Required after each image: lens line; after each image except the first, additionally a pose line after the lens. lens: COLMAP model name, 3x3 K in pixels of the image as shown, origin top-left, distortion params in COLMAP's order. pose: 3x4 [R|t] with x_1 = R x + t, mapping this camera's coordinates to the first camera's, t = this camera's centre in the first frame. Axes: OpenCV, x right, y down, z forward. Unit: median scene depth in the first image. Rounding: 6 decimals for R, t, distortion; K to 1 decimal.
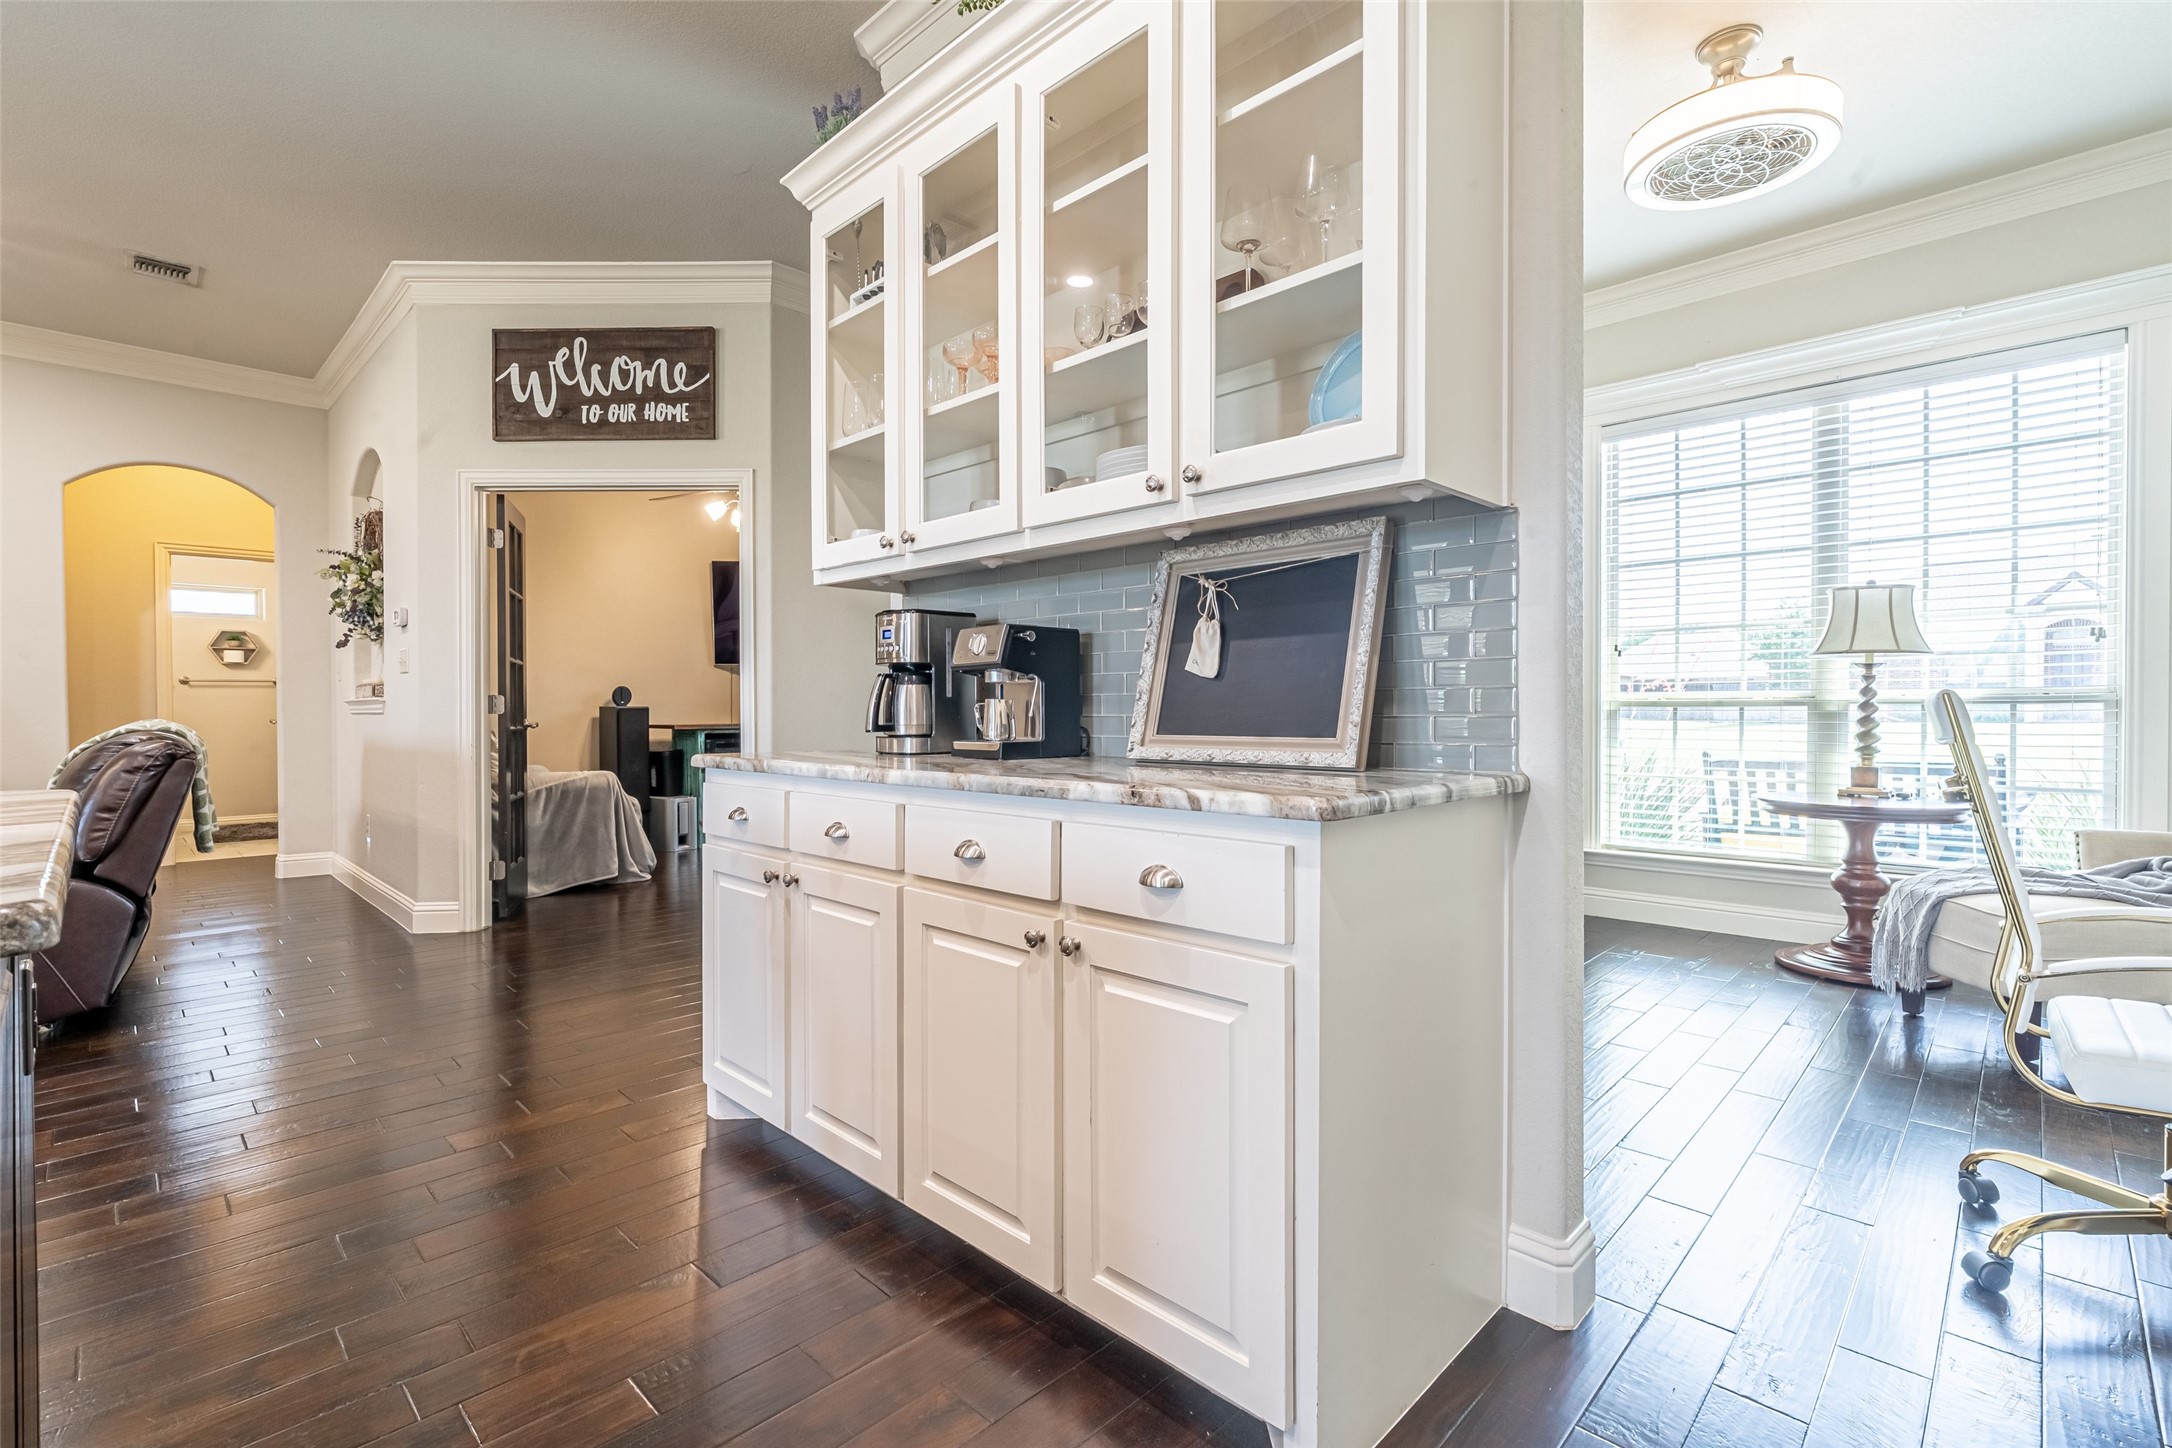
lens RADIAL K [[982.1, 0, 1096.5], [0, 982.1, 720.1], [0, 0, 1]] dist [-0.005381, 0.001351]
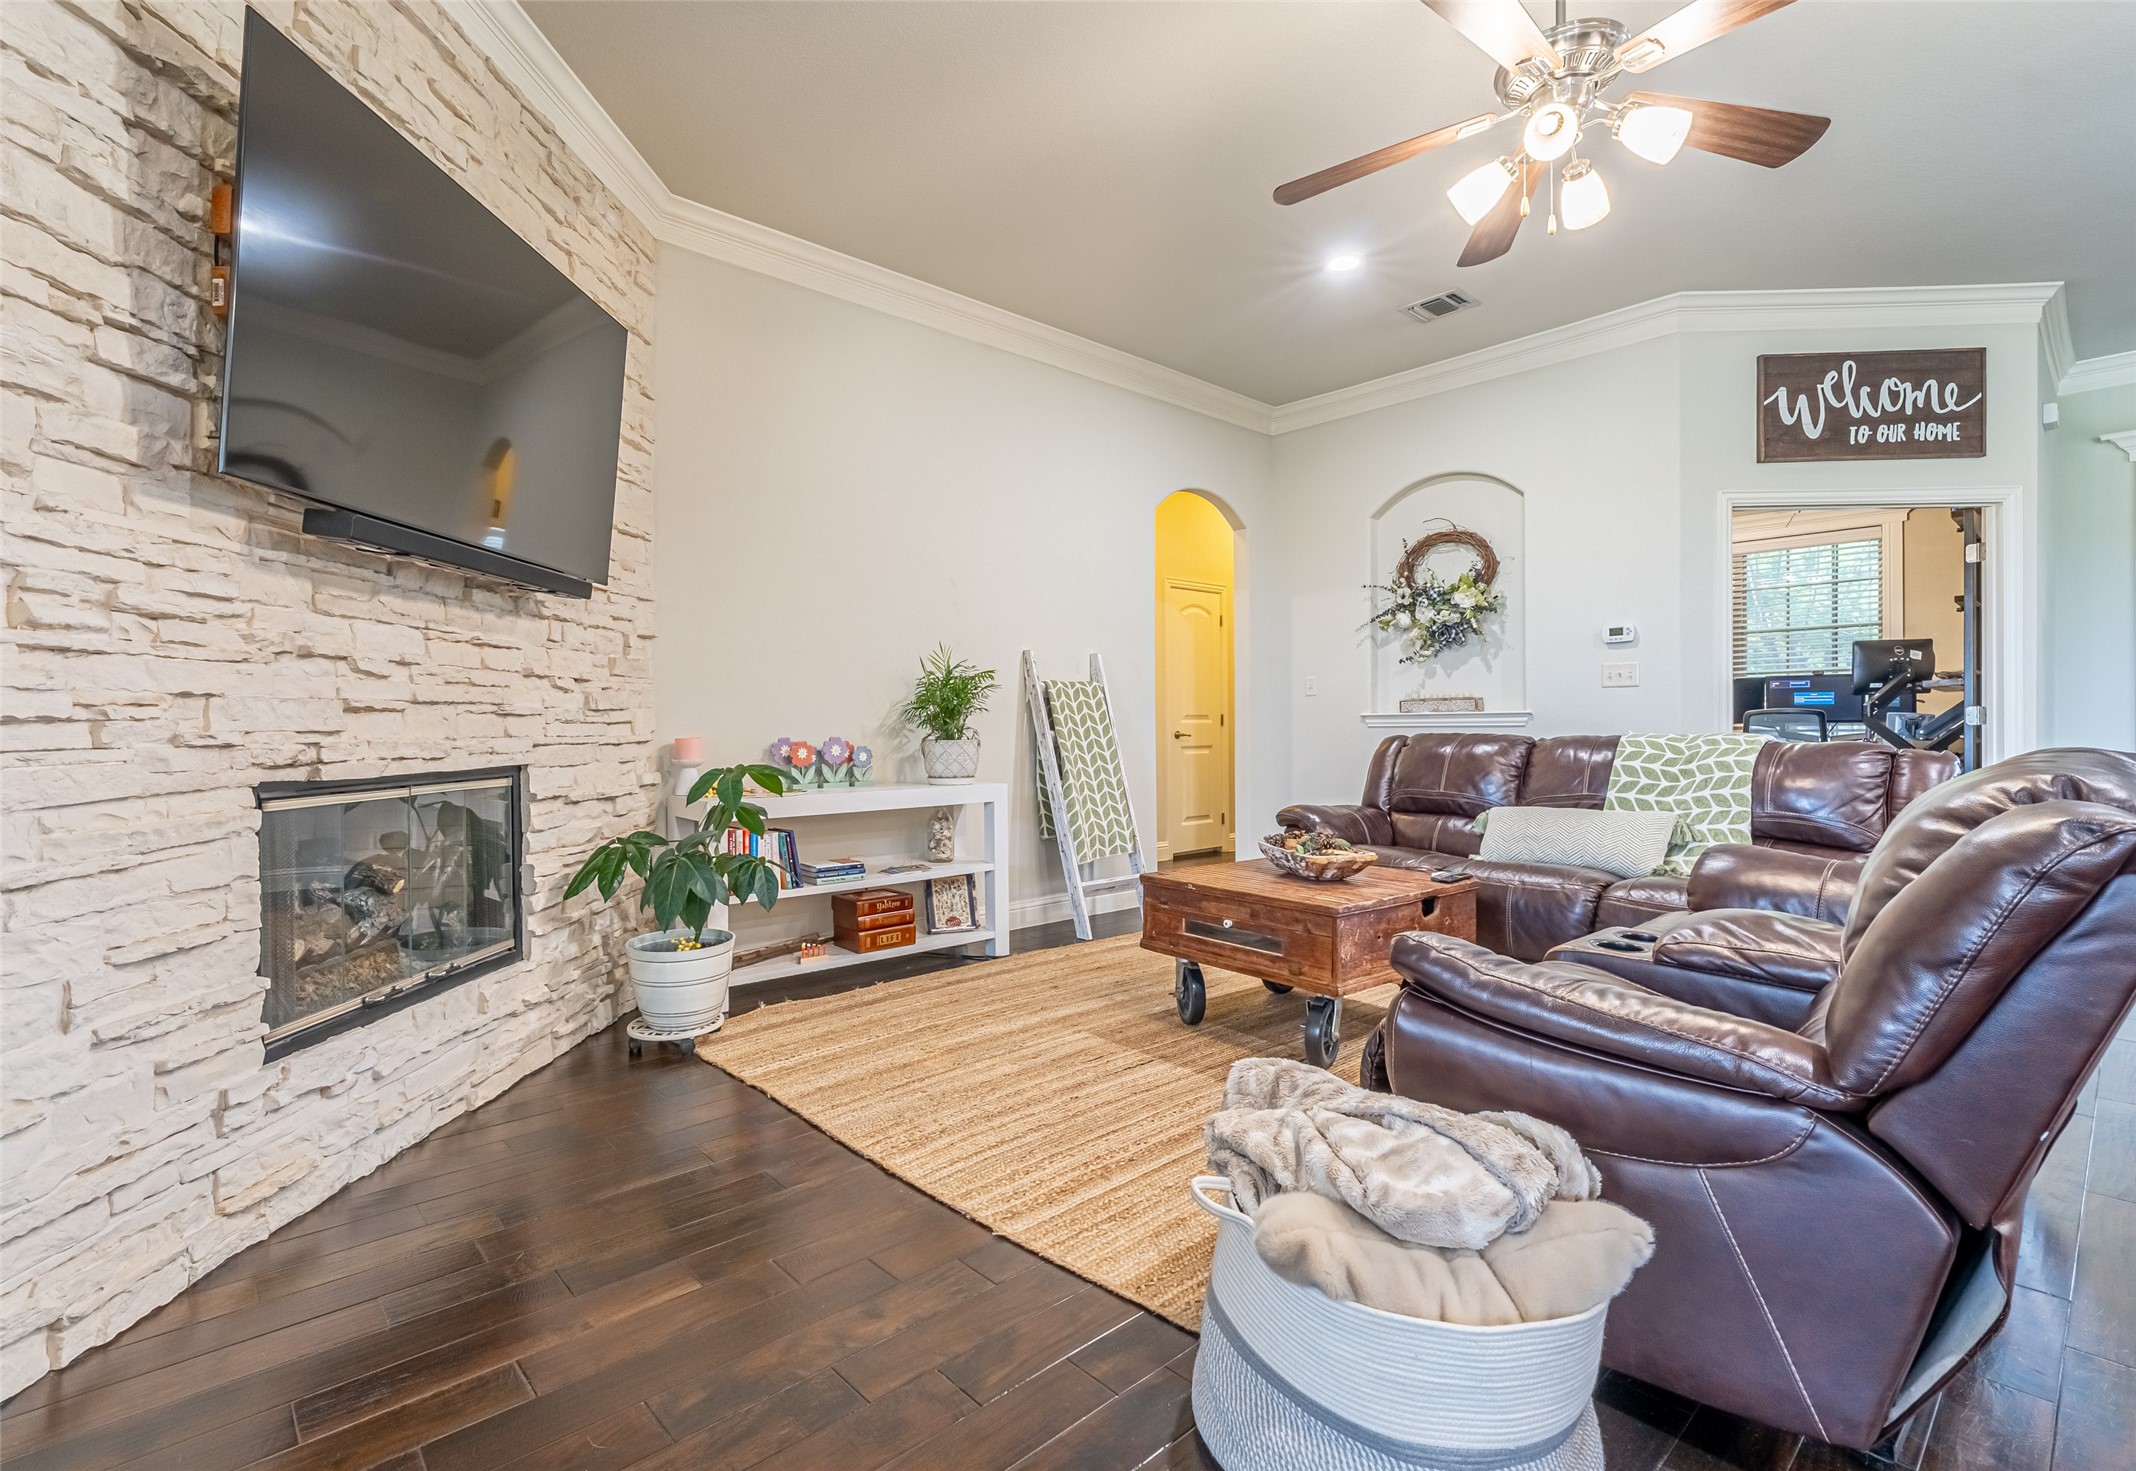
lens RADIAL K [[1002.3, 0, 1046.6], [0, 1002.3, 727.5], [0, 0, 1]] dist [0.002703, 0.000183]
pose [[0.998267, -0.001536, -0.058820, -1.308621], [0.000988, 0.999956, -0.009353, 0.004756], [0.058832, 0.009278, 0.998225, -0.102526]]
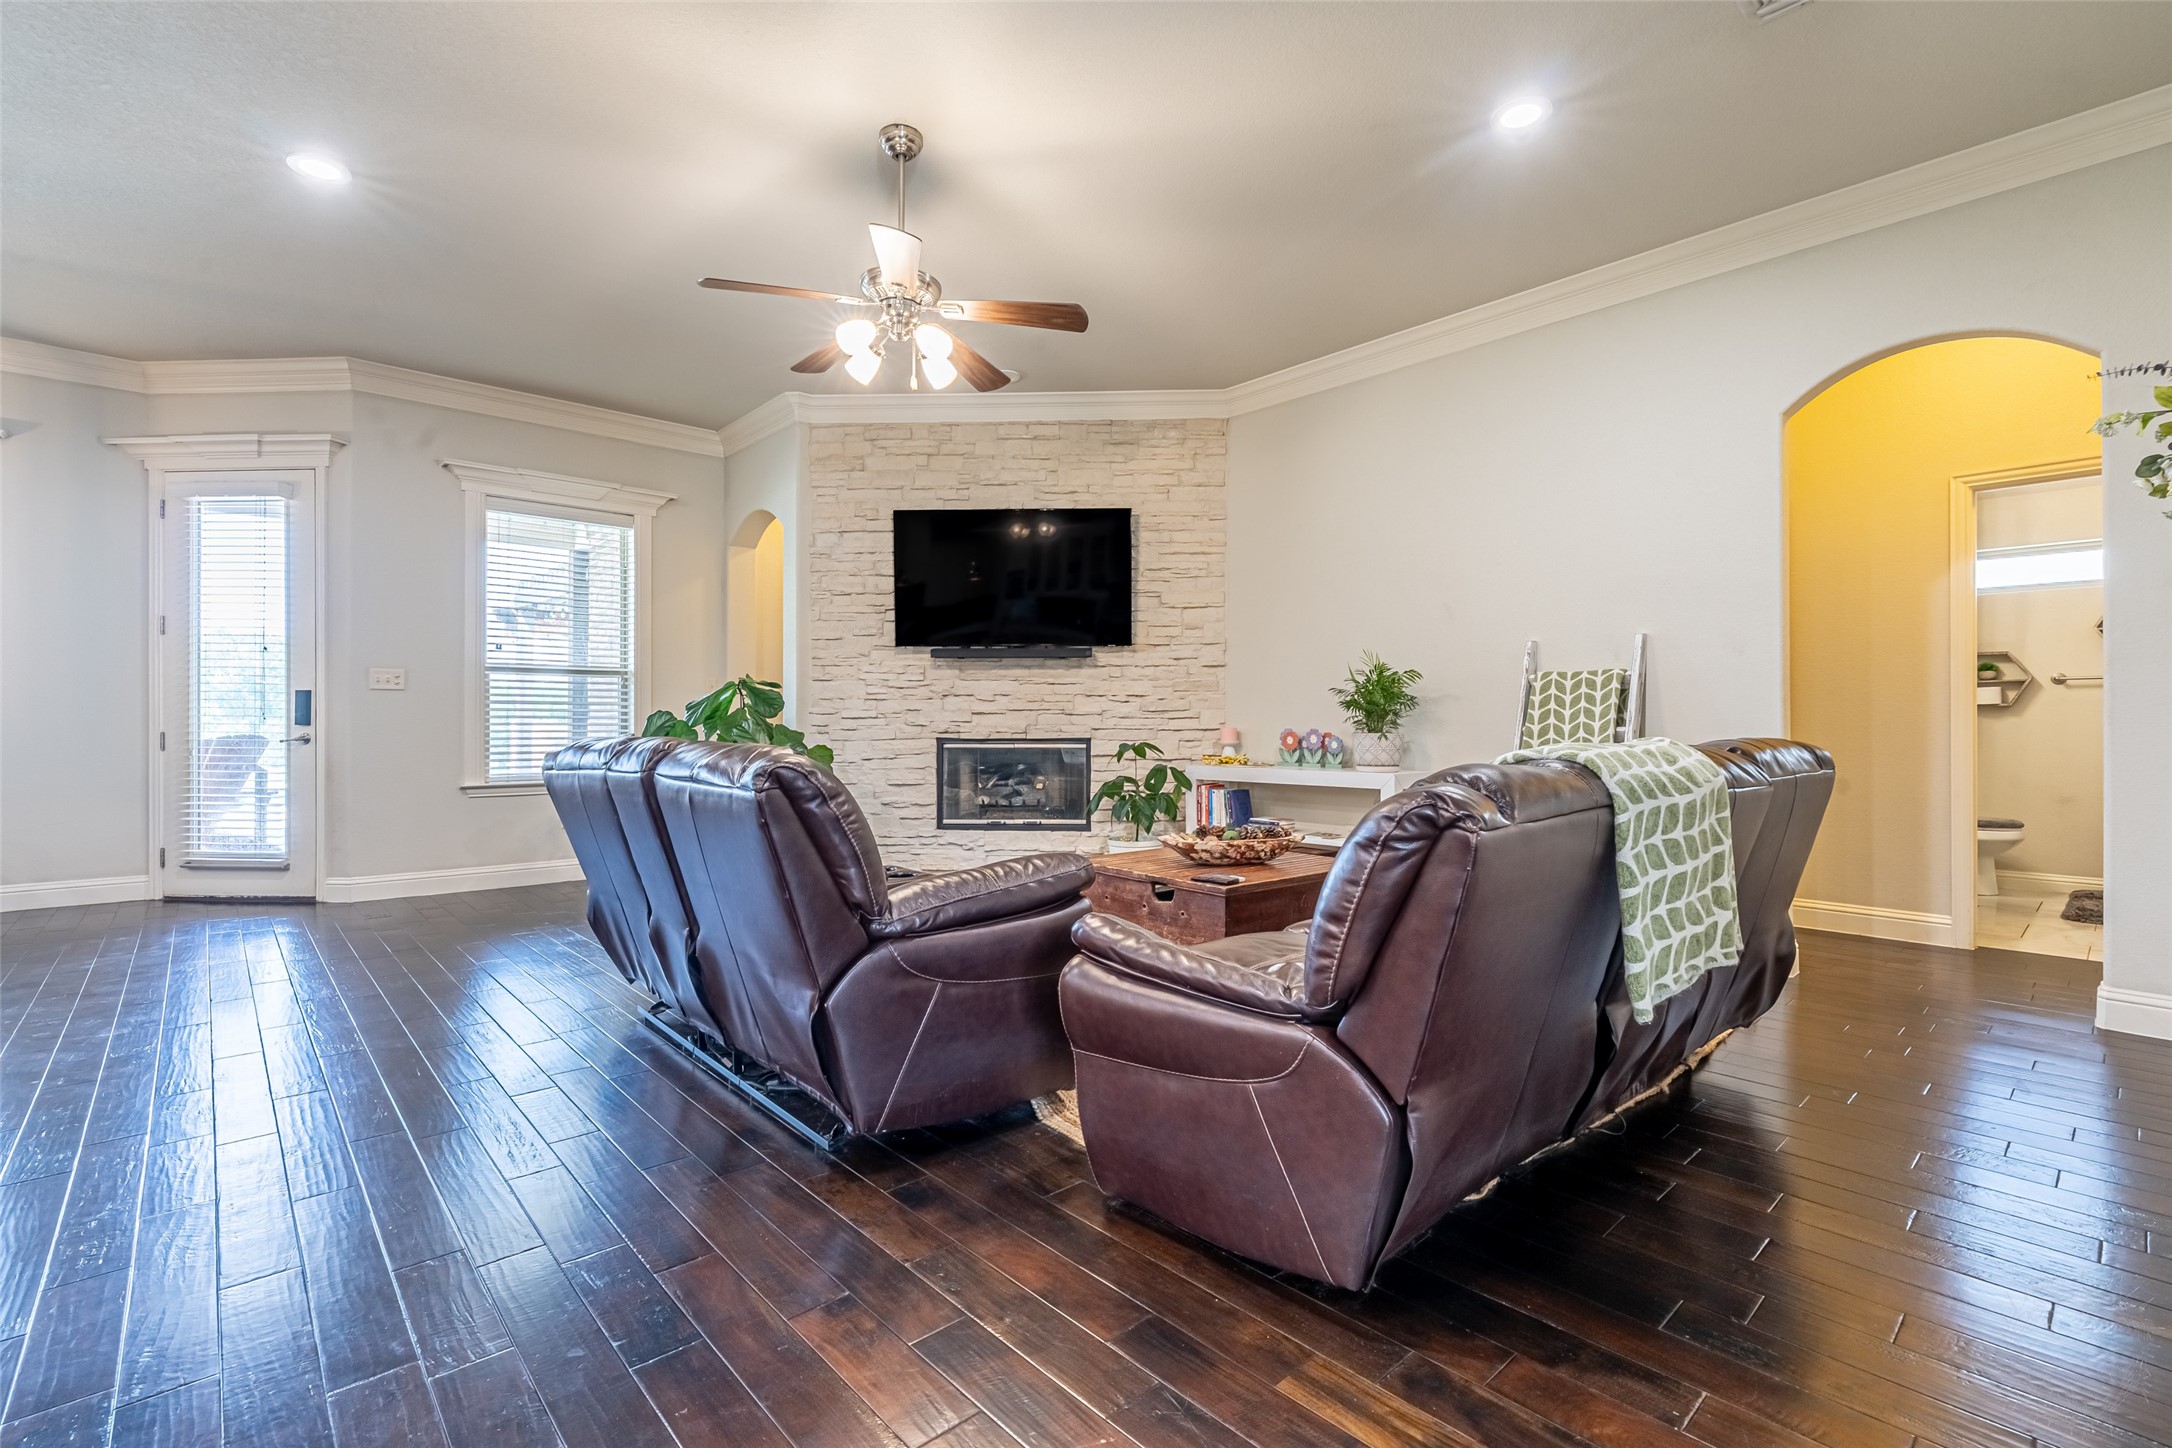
lens RADIAL K [[982.1, 0, 1082.2], [0, 982.1, 724.0], [0, 0, 1]] dist [-0.005381, 0.001351]
pose [[-0.058172, 0.007687, -0.998277, -0.333456], [-0.012943, 0.999880, 0.008454, -0.008312], [0.998223, 0.013413, -0.058066, 0.605680]]
